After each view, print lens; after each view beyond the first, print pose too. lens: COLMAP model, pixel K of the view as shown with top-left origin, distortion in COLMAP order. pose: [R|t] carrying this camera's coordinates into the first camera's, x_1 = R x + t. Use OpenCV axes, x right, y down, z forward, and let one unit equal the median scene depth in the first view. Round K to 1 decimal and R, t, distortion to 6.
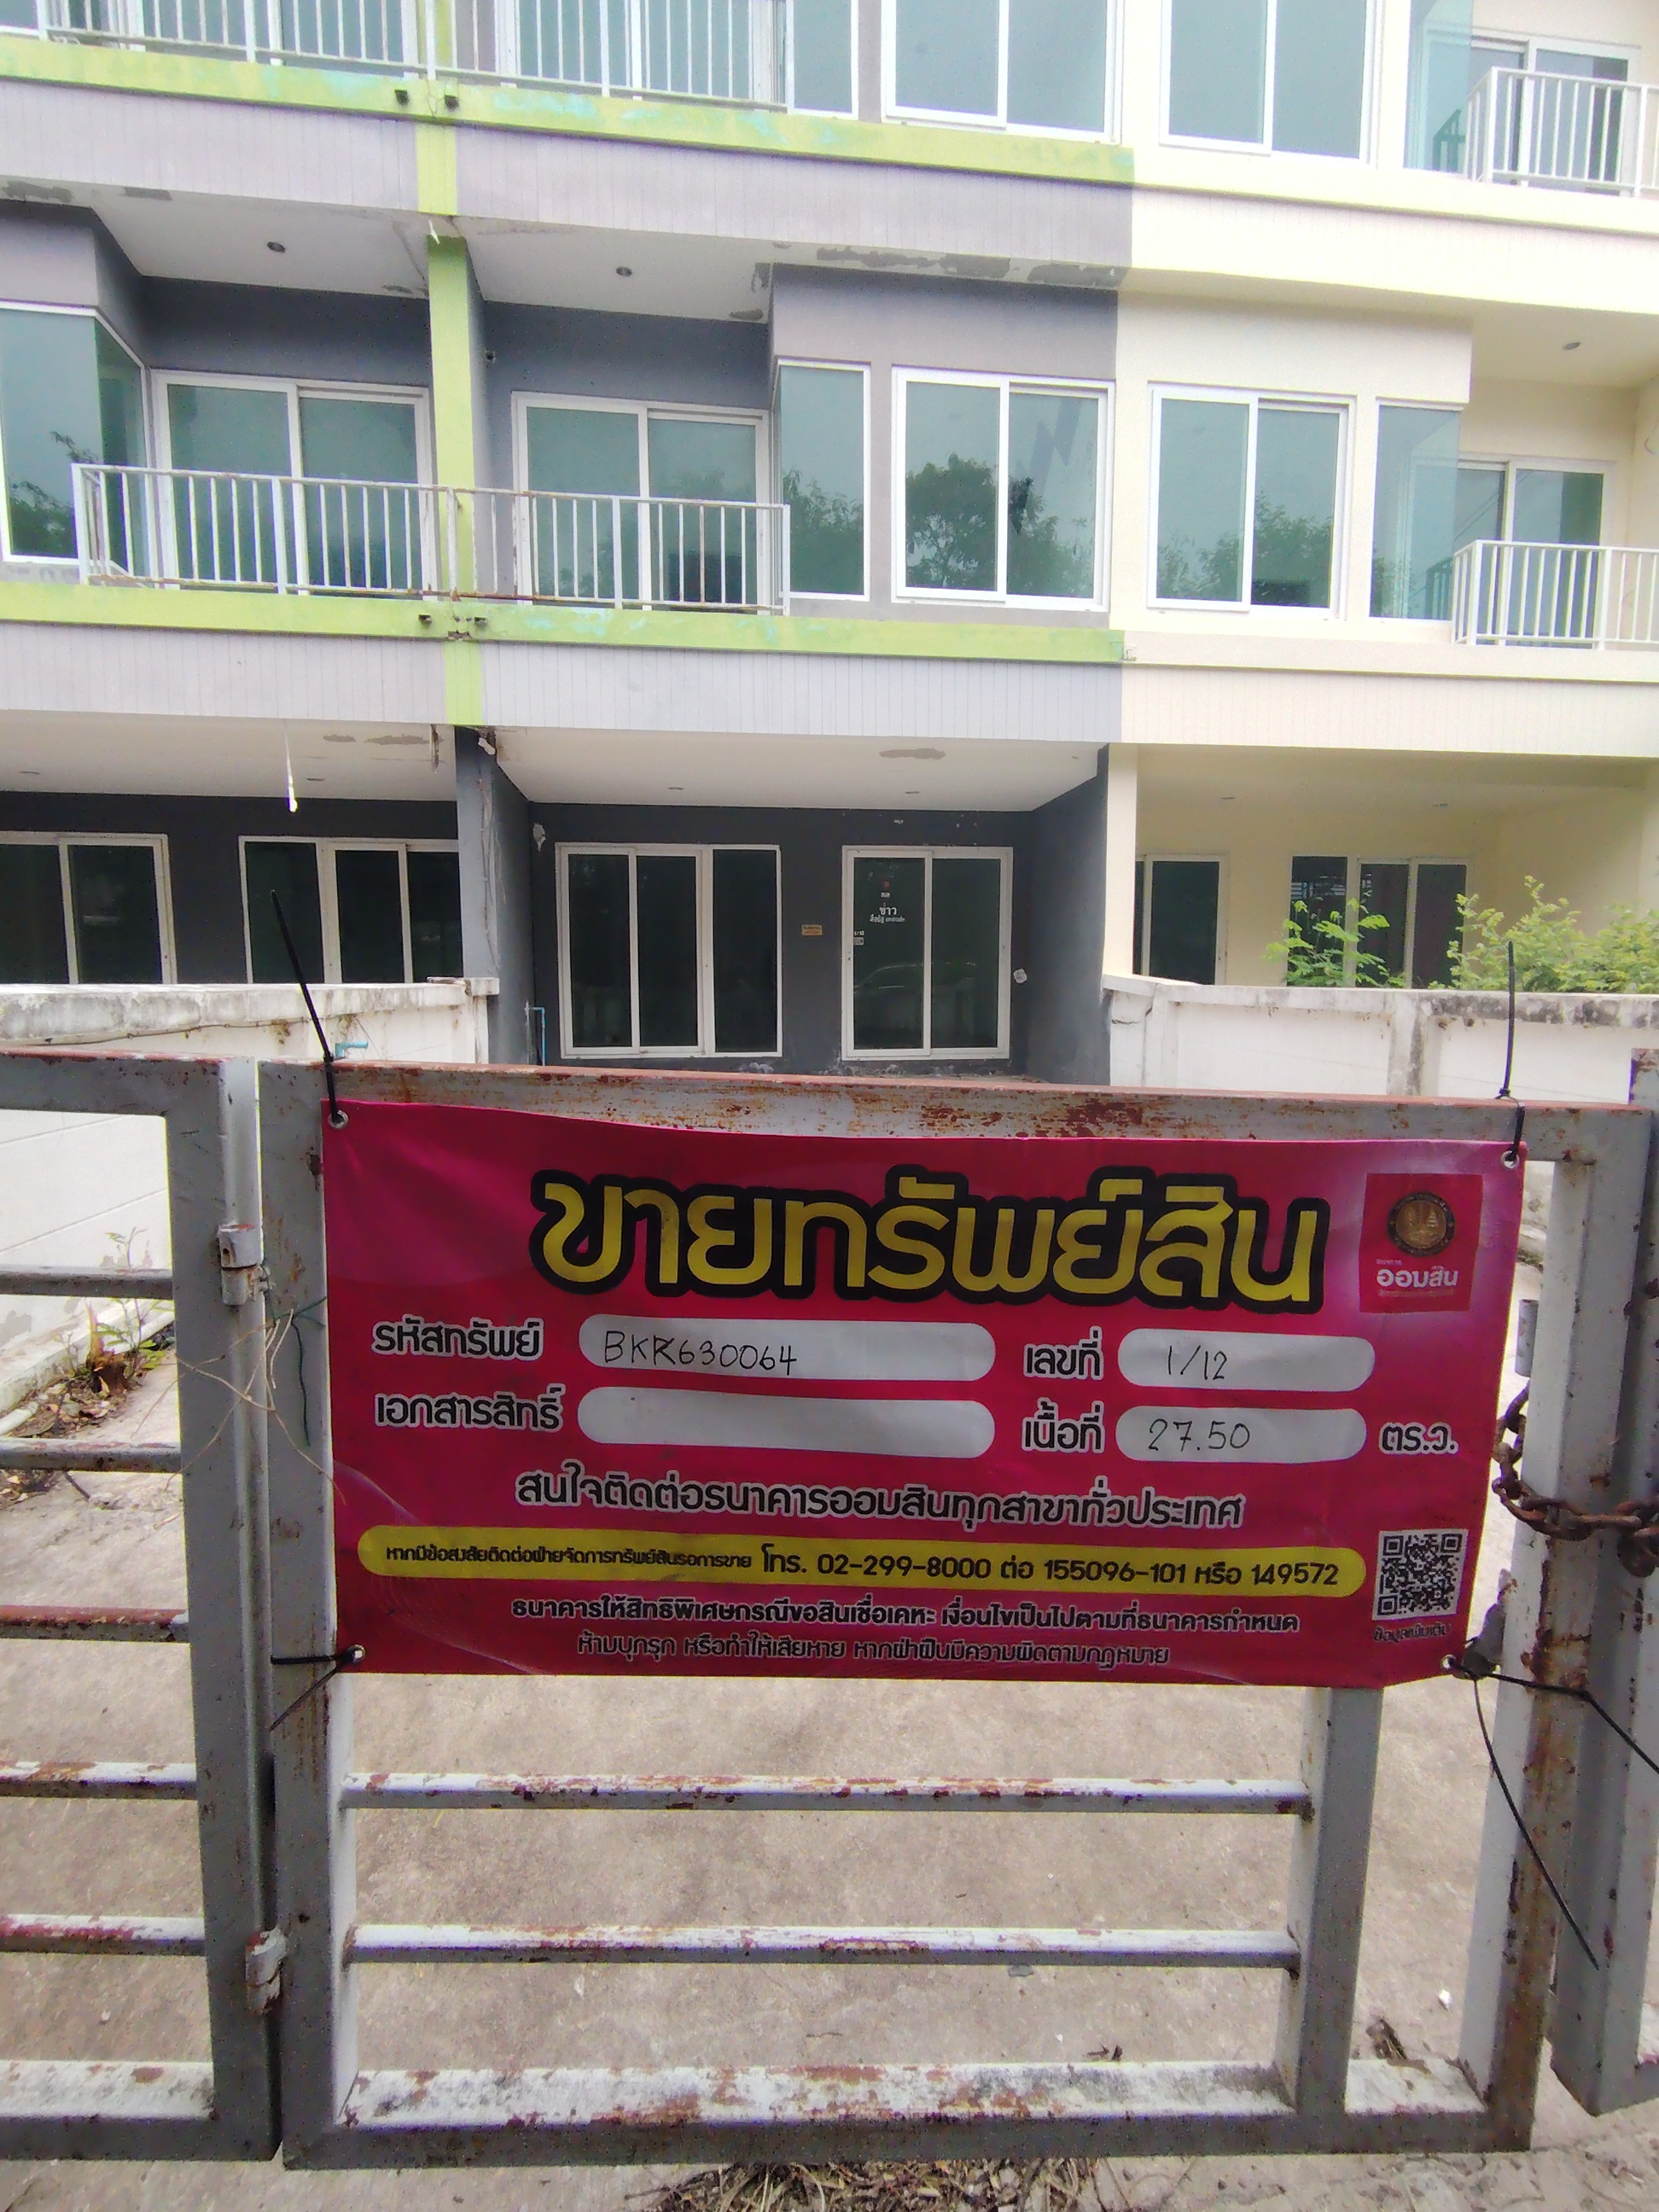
lens RADIAL K [[1063.1, 0, 848.3], [0, 1063.1, 1079.0], [0, 0, 1]] dist [0.021039, -0.008054]
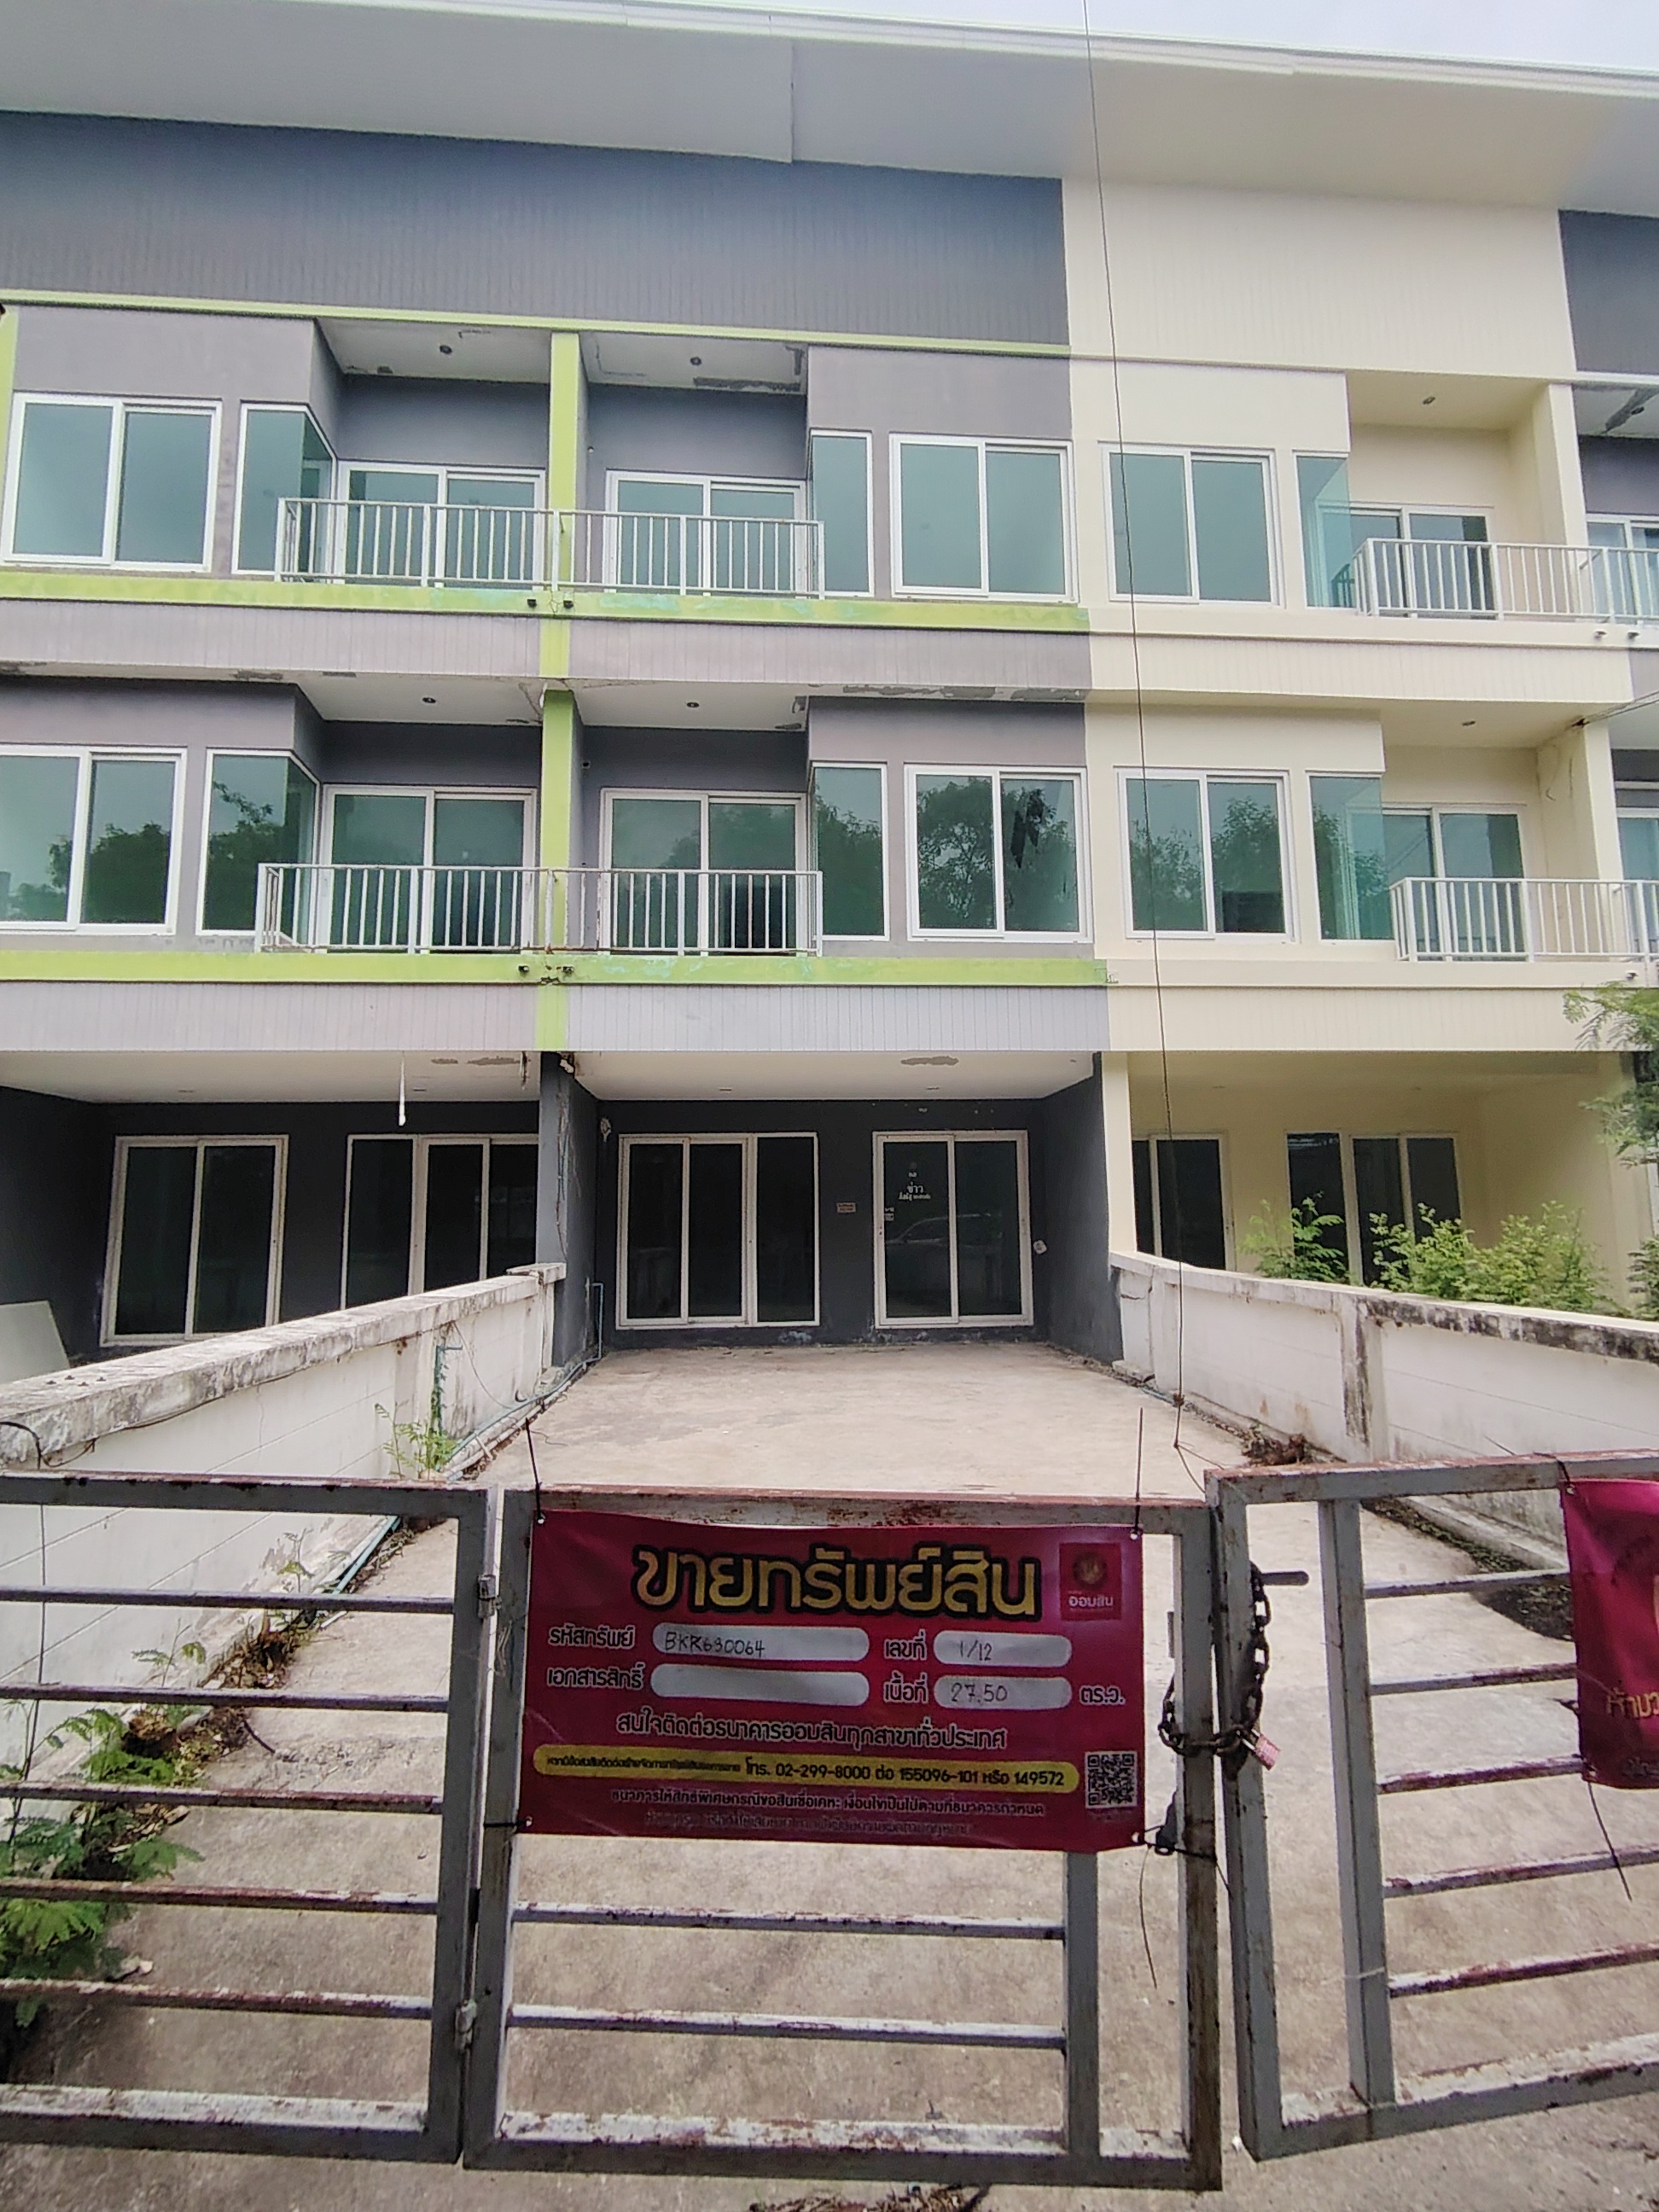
lens RADIAL K [[1057.3, 0, 852.5], [0, 1057.3, 1078.4], [0, 0, 1]] dist [0.005189, 0.005735]
pose [[0.999067, -0.017347, -0.039548, 0.070193], [0.008129, 0.974945, -0.222298, -0.107489], [0.042413, 0.221769, 0.974176, -0.372776]]
